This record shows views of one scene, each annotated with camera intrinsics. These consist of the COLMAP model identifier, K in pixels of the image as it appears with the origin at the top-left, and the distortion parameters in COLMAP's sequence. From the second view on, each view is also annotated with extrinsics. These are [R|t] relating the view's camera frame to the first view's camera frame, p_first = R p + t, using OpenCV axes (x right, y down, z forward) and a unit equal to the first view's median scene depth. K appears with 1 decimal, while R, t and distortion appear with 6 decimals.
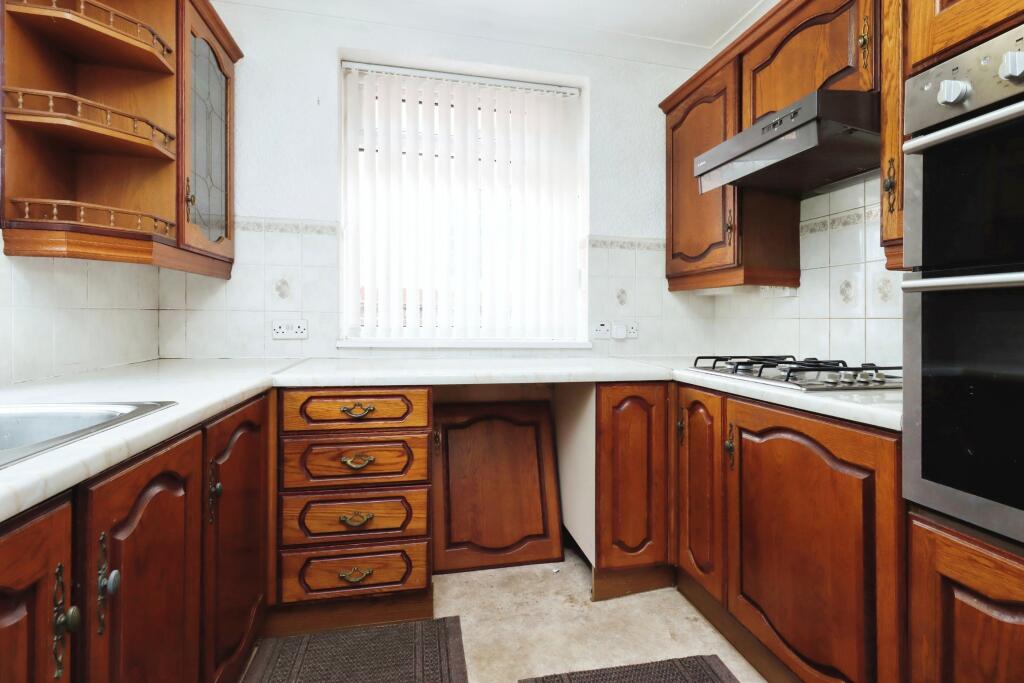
lens RADIAL K [[481.8, 0, 518.7], [0, 481.8, 322.6], [0, 0, 1]] dist [0.004040, -0.001094]
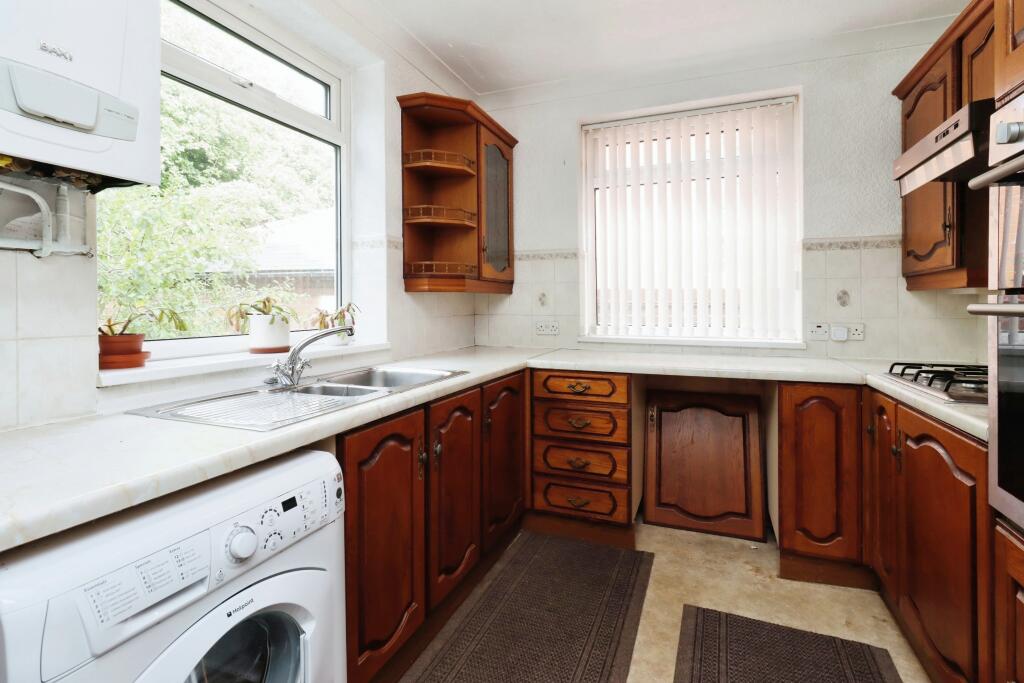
lens RADIAL K [[481.8, 0, 518.7], [0, 481.8, 322.6], [0, 0, 1]] dist [0.004040, -0.001094]
pose [[0.829574, 0.007136, -0.558351, 0.300925], [0.005764, 0.999756, 0.021341, -0.039818], [0.558367, -0.020922, 0.829330, -0.268078]]
